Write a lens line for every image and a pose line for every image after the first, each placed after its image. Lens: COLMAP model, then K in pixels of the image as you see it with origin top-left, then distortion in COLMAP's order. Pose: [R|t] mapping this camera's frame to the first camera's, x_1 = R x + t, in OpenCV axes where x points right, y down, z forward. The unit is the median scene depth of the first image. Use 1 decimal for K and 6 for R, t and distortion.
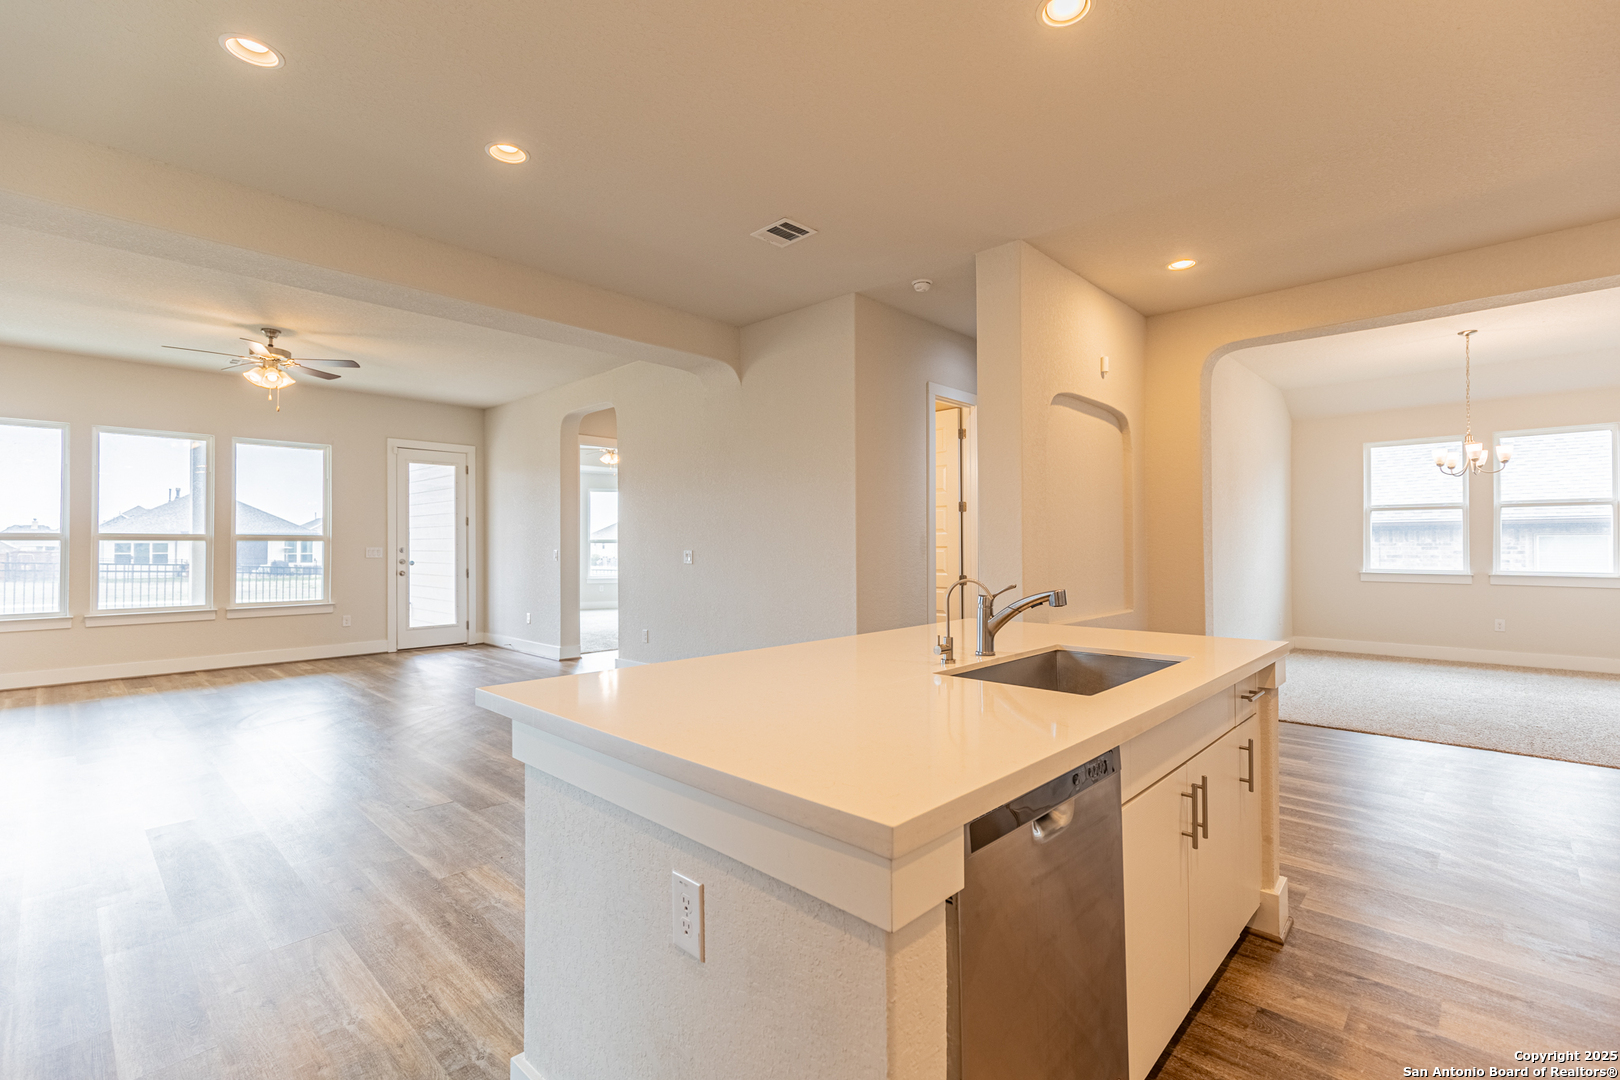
lens RADIAL K [[719.4, 0, 810.0], [0, 719.4, 540.0], [0, 0, 1]] dist [0.003605, 0.000813]
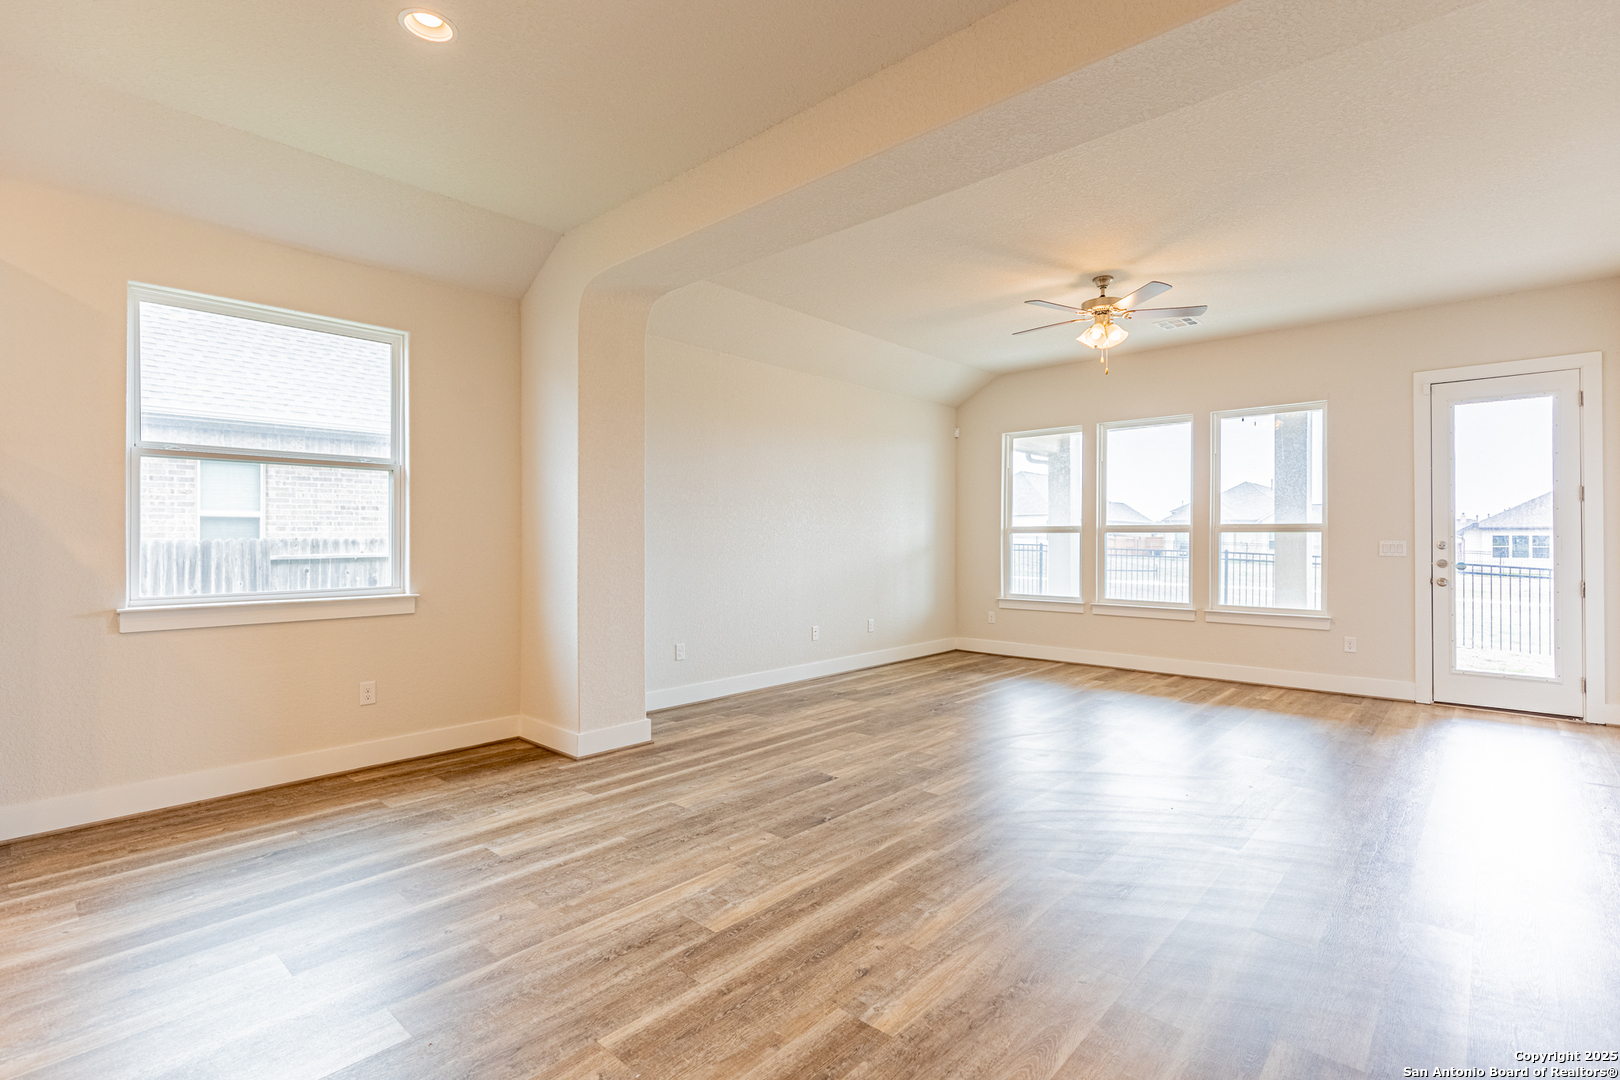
lens RADIAL K [[760.6, 0, 832.9], [0, 760.6, 539.6], [0, 0, 1]] dist [-0.000151, -0.000247]
pose [[0.041526, 0.004390, -0.999128, 0.085662], [0.006117, 0.999970, 0.004647, 0.002970], [0.999119, -0.006305, 0.041498, 0.482847]]
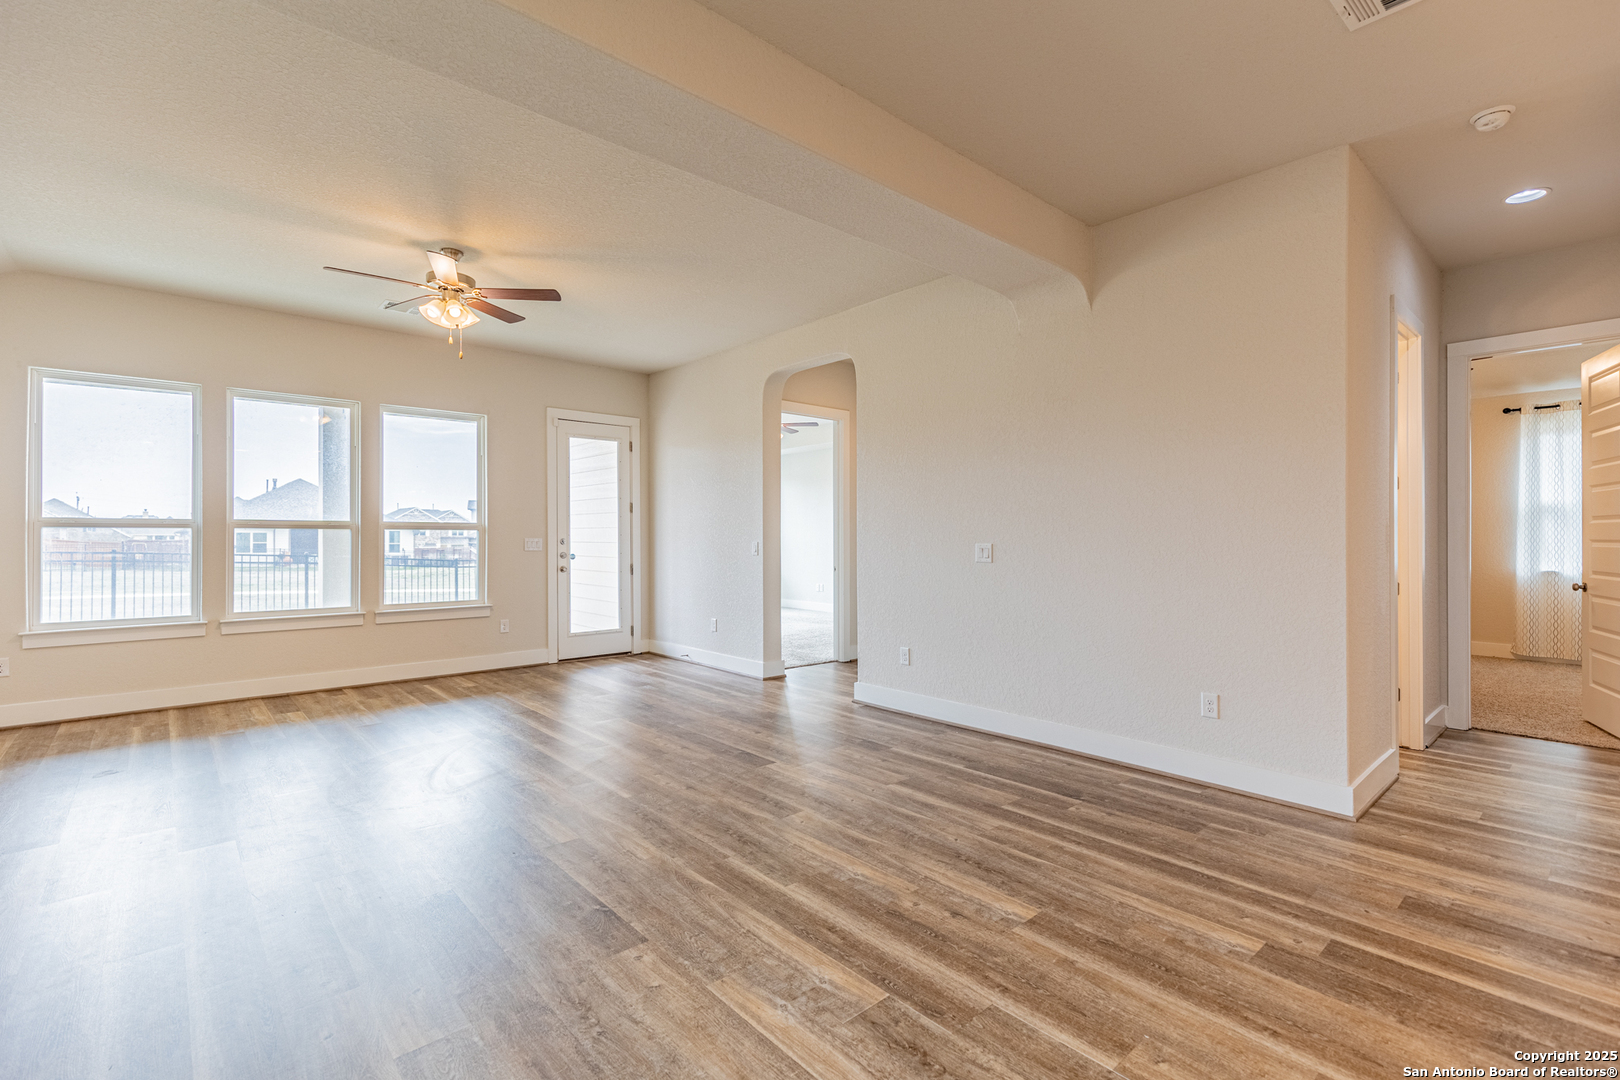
lens RADIAL K [[729.3, 0, 813.7], [0, 729.3, 539.4], [0, 0, 1]] dist [0.005029, -0.000093]
pose [[0.996835, 0.003506, -0.079420, -0.228487], [-0.002660, 0.999939, 0.010752, 0.001957], [0.079453, -0.010507, 0.996783, 0.194864]]
